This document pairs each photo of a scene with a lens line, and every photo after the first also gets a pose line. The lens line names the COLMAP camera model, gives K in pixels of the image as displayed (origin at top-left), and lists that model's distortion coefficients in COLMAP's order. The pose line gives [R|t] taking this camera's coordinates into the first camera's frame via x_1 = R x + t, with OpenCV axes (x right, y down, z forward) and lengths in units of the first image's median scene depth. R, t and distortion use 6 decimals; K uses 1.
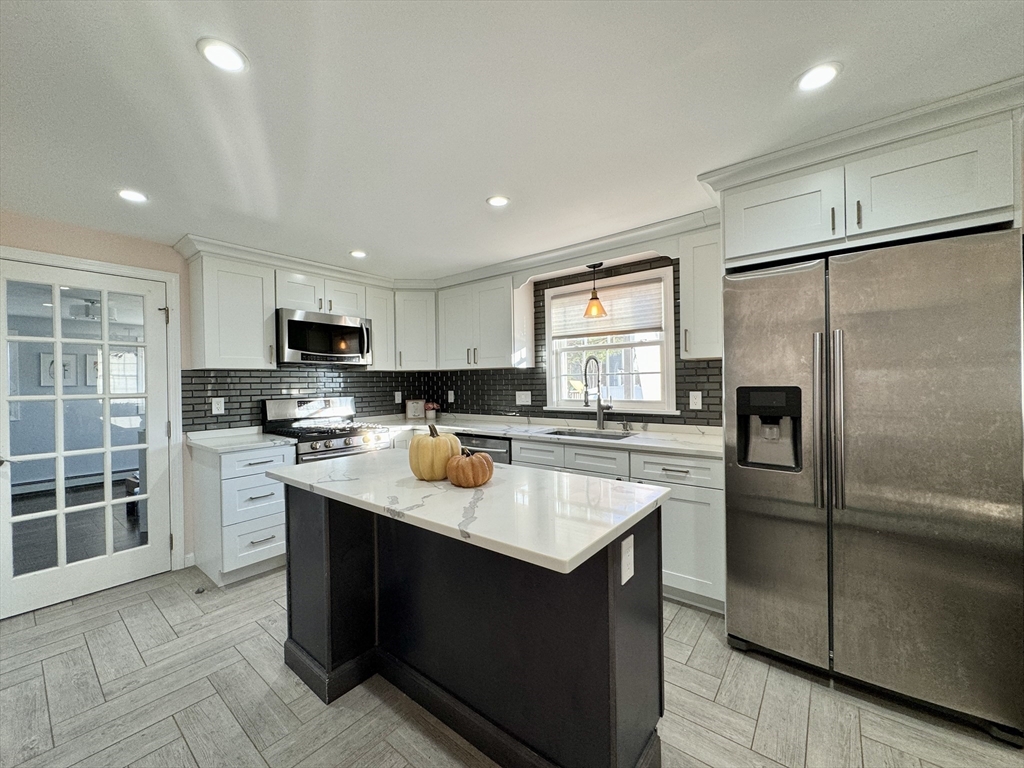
lens RADIAL K [[406.7, 0, 510.0], [0, 406.7, 382.5], [0, 0, 1]] dist [-0.001306, 0.000267]
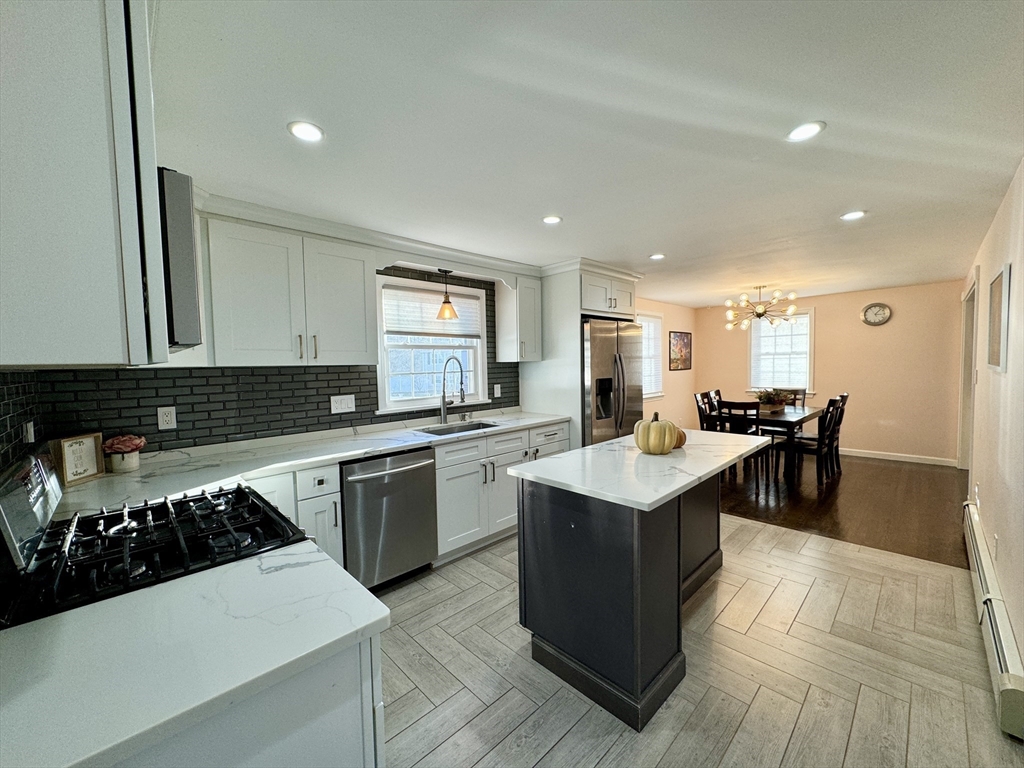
lens RADIAL K [[406.7, 0, 513.2], [0, 406.7, 382.1], [0, 0, 1]] dist [-0.001306, 0.000267]
pose [[0.119621, -0.028659, 0.992406, -0.835861], [0.024173, 0.999371, 0.025946, -0.018746], [-0.992525, 0.020886, 0.120238, 0.697469]]
